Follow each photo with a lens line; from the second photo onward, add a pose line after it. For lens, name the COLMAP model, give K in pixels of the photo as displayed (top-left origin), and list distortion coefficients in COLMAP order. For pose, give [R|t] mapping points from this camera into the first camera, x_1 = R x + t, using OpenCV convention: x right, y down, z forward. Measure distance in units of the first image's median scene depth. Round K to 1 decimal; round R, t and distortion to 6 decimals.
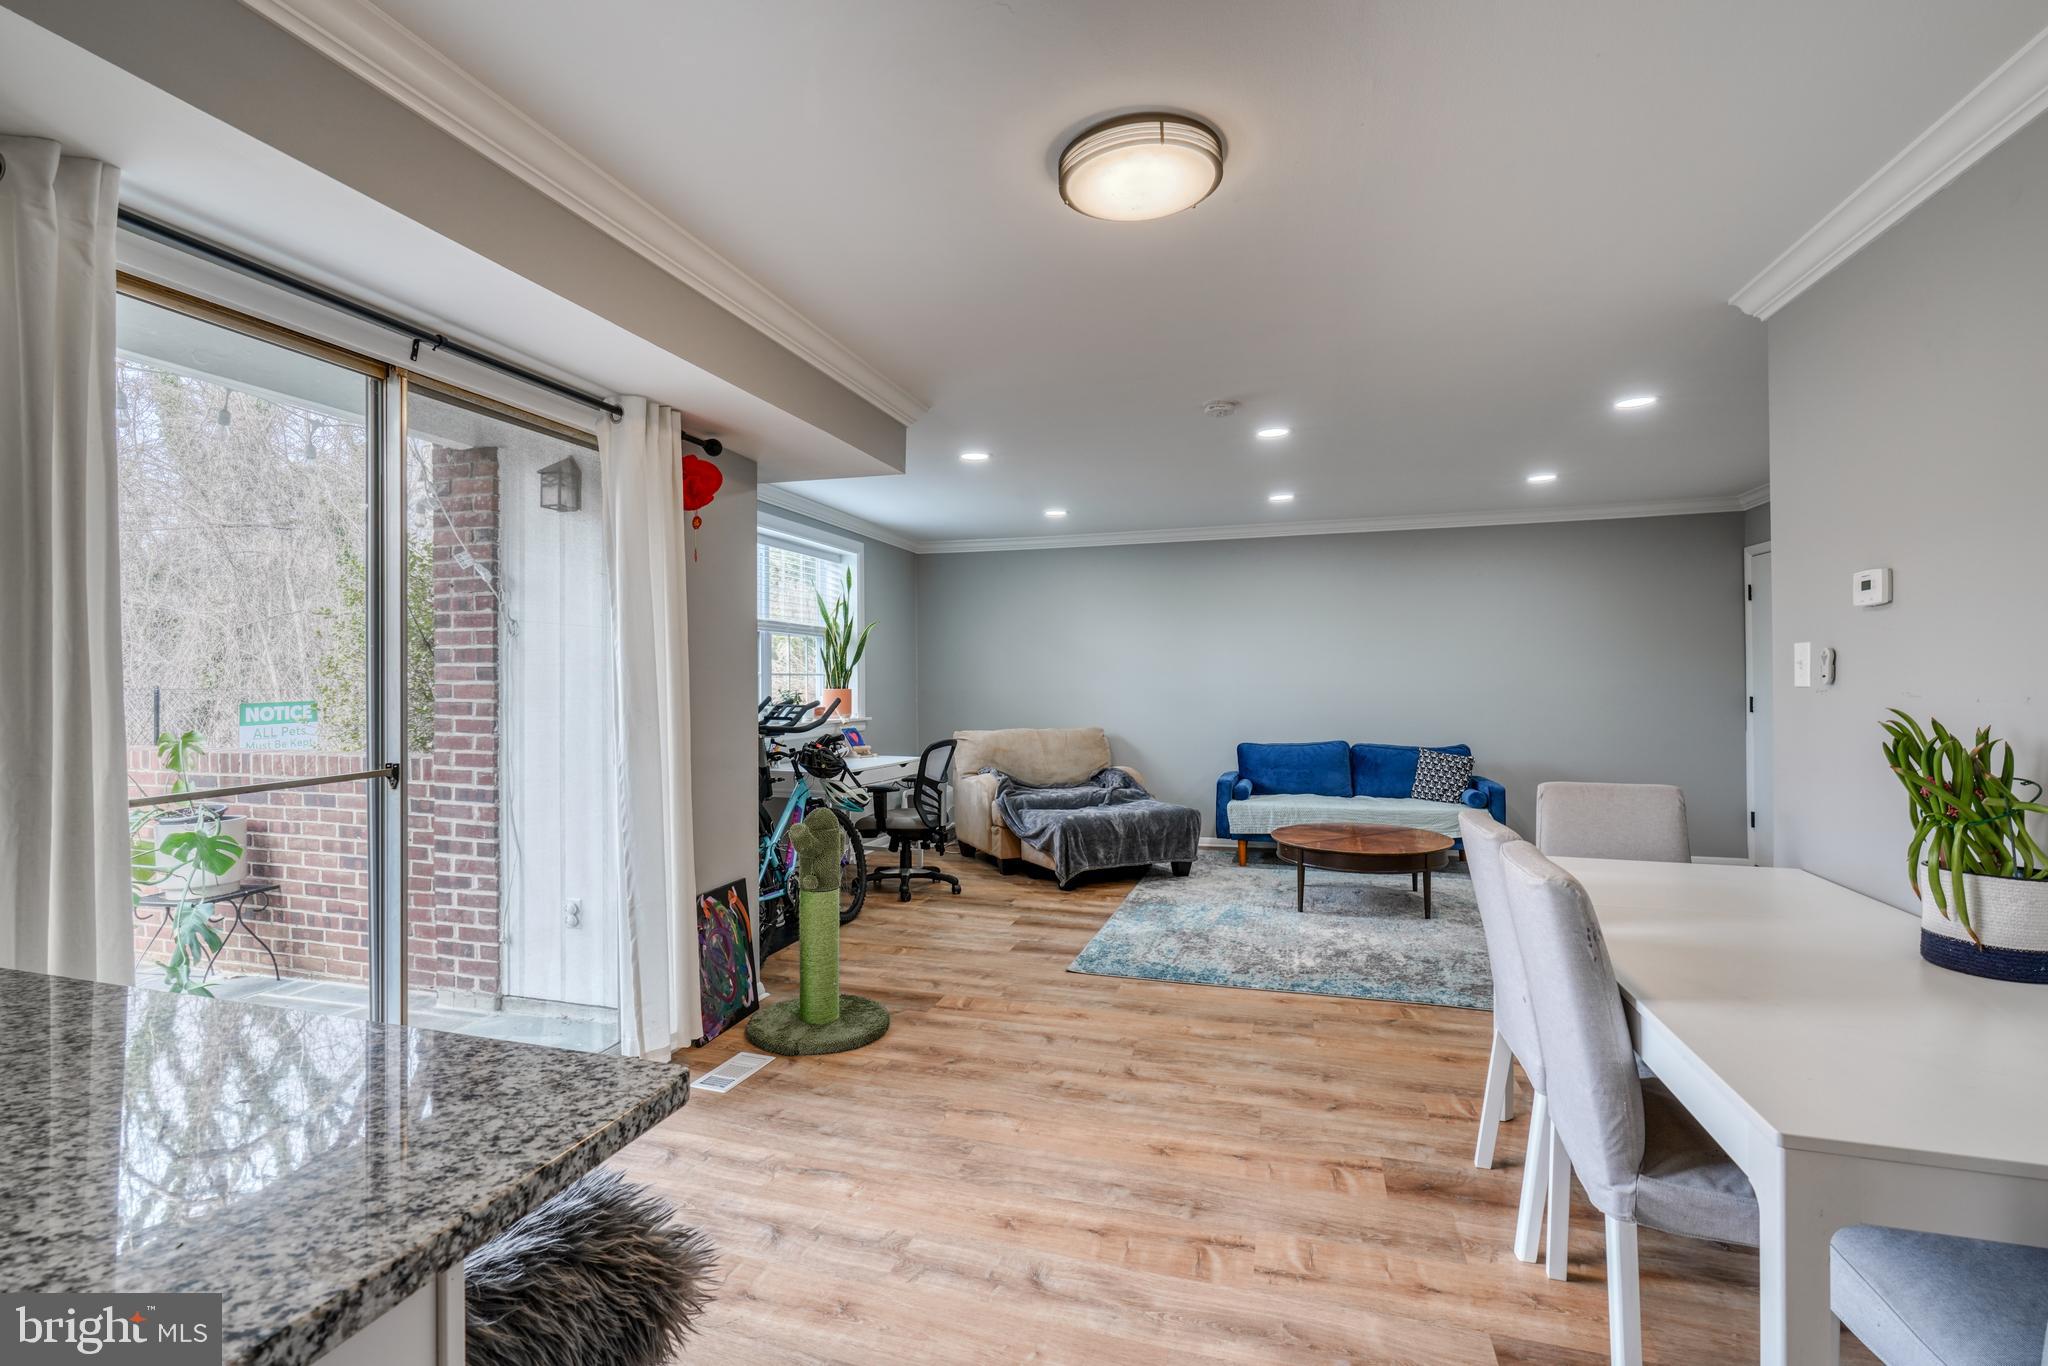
lens RADIAL K [[929.3, 0, 1012.7], [0, 929.3, 673.5], [0, 0, 1]] dist [-0.012966, 0.001084]
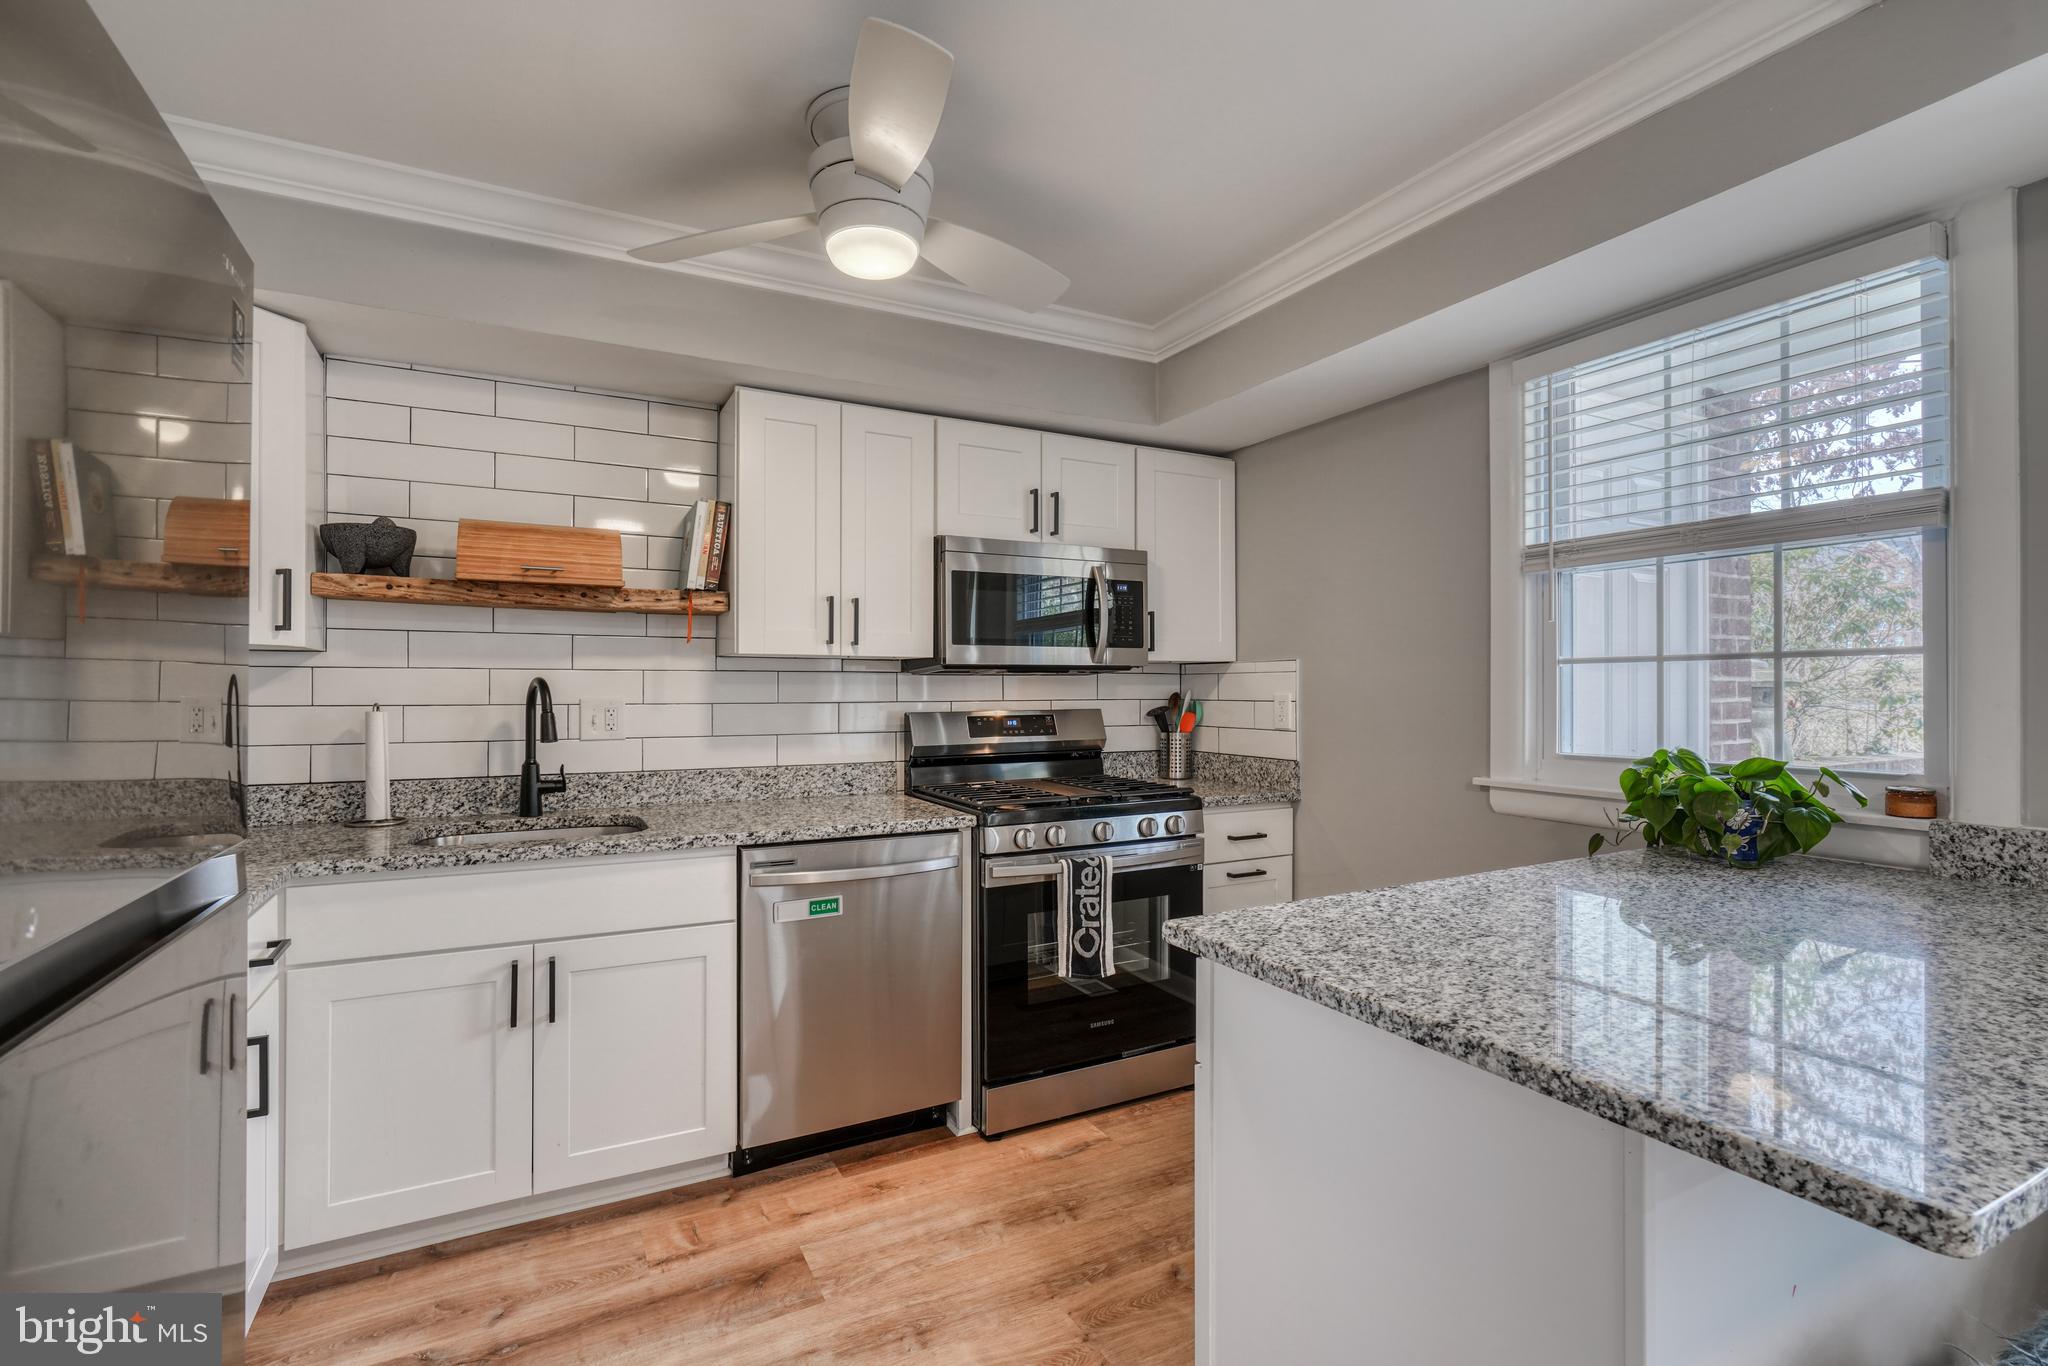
lens RADIAL K [[914.4, 0, 1000.9], [0, 914.4, 681.9], [0, 0, 1]] dist [-0.002257, 0.000540]
pose [[-0.717803, 0.000871, -0.696246, 0.139141], [0.008071, 0.999942, -0.007071, 0.005135], [0.696200, -0.010695, -0.717769, 0.214270]]
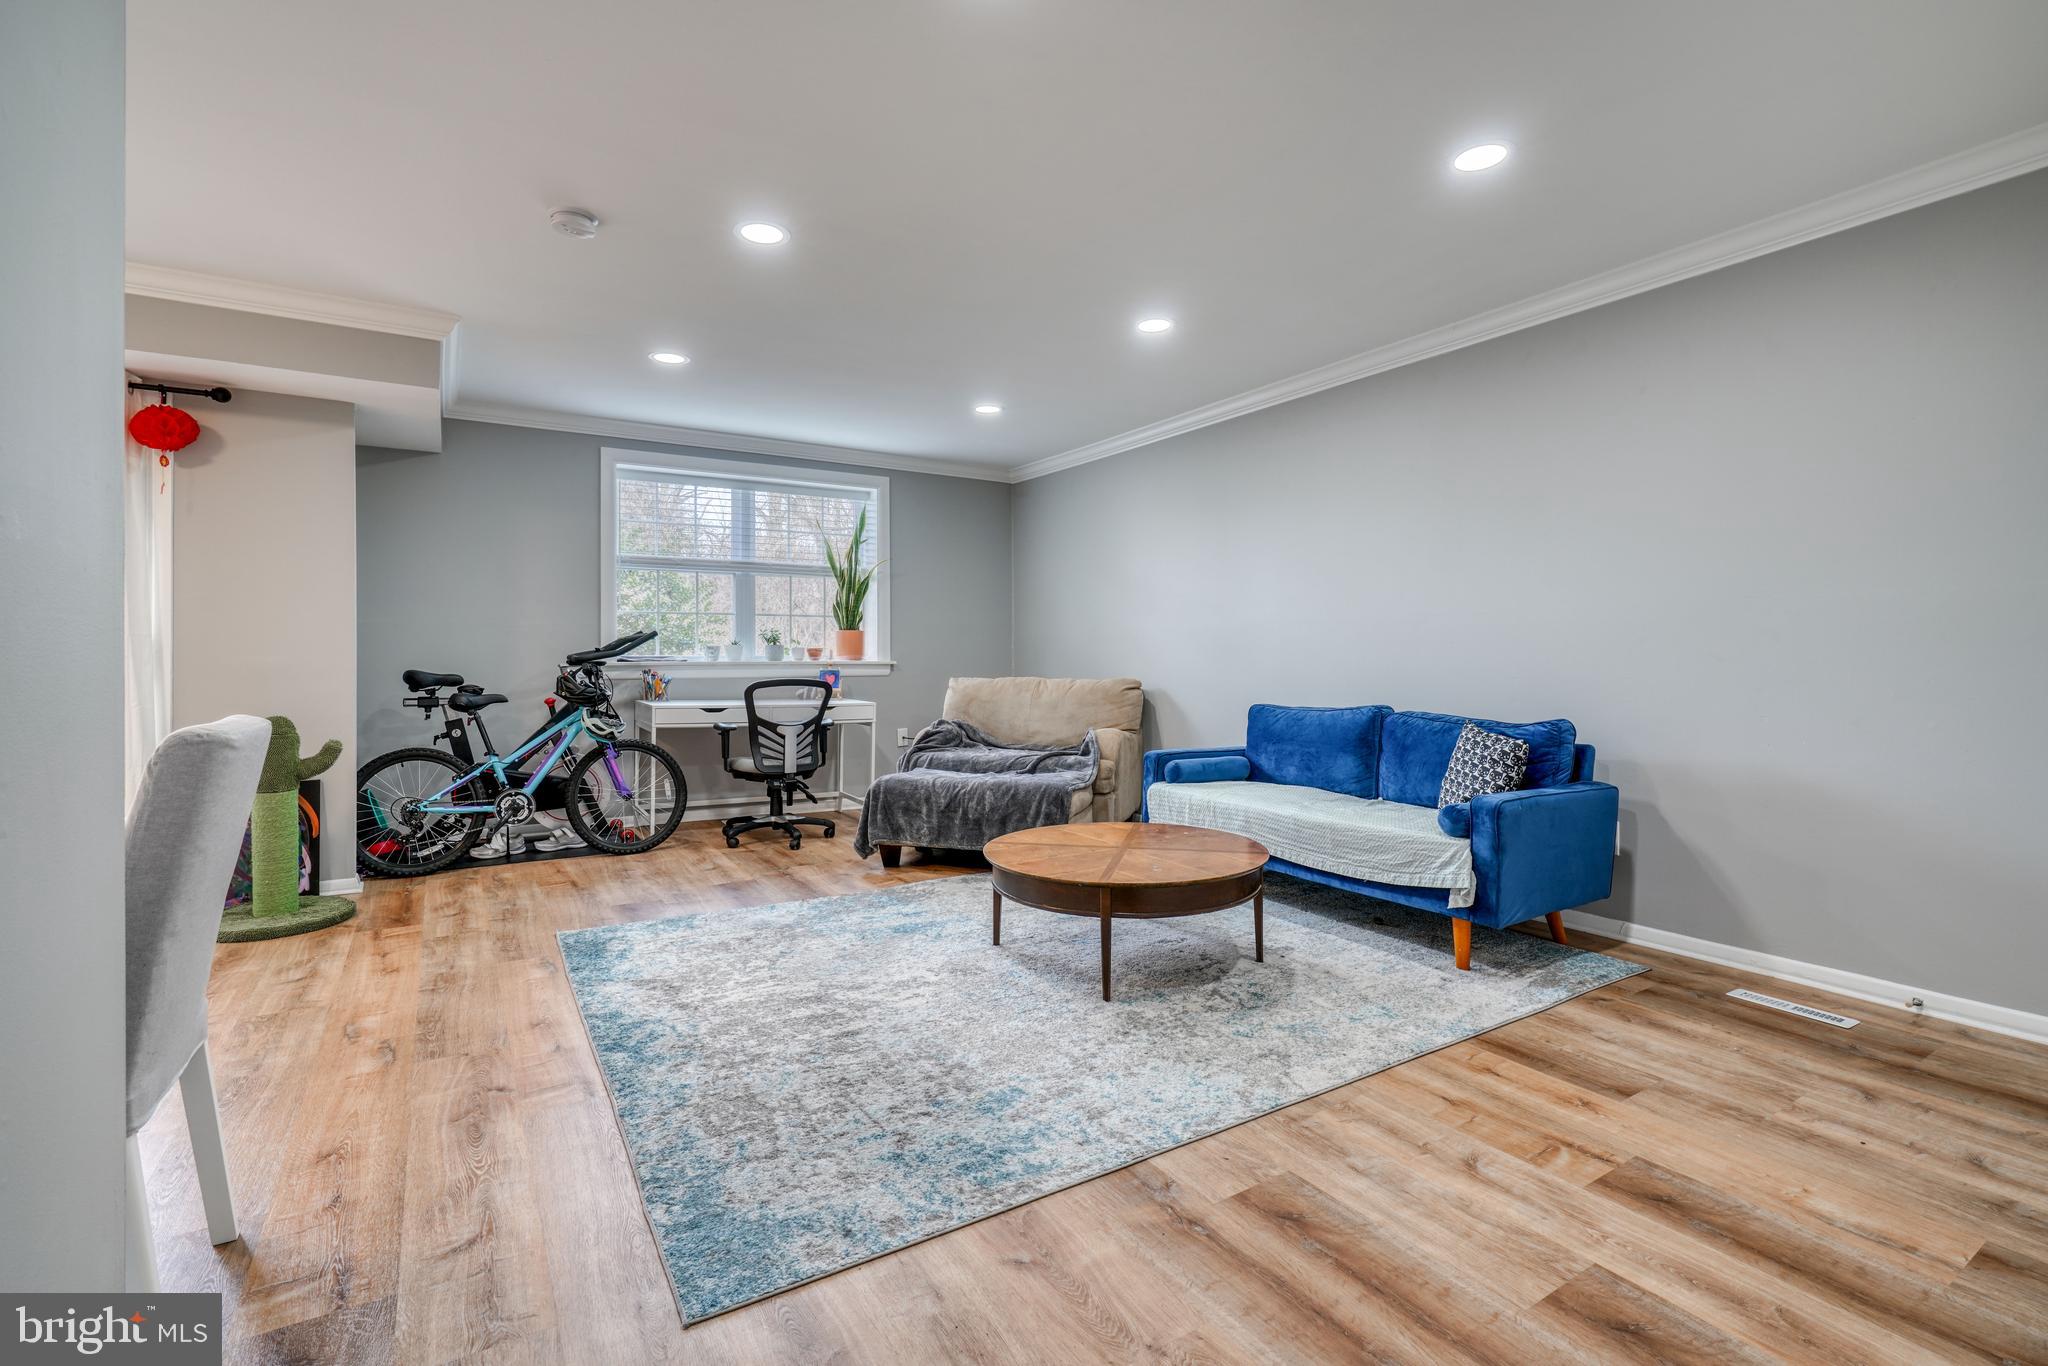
lens RADIAL K [[911.8, 0, 1008.2], [0, 911.8, 676.0], [0, 0, 1]] dist [-0.003510, 0.000384]
pose [[0.747853, 0.018913, -0.663594, 0.907960], [0.001049, 0.999559, 0.029671, 0.056593], [0.663863, -0.022886, 0.747504, 0.638771]]
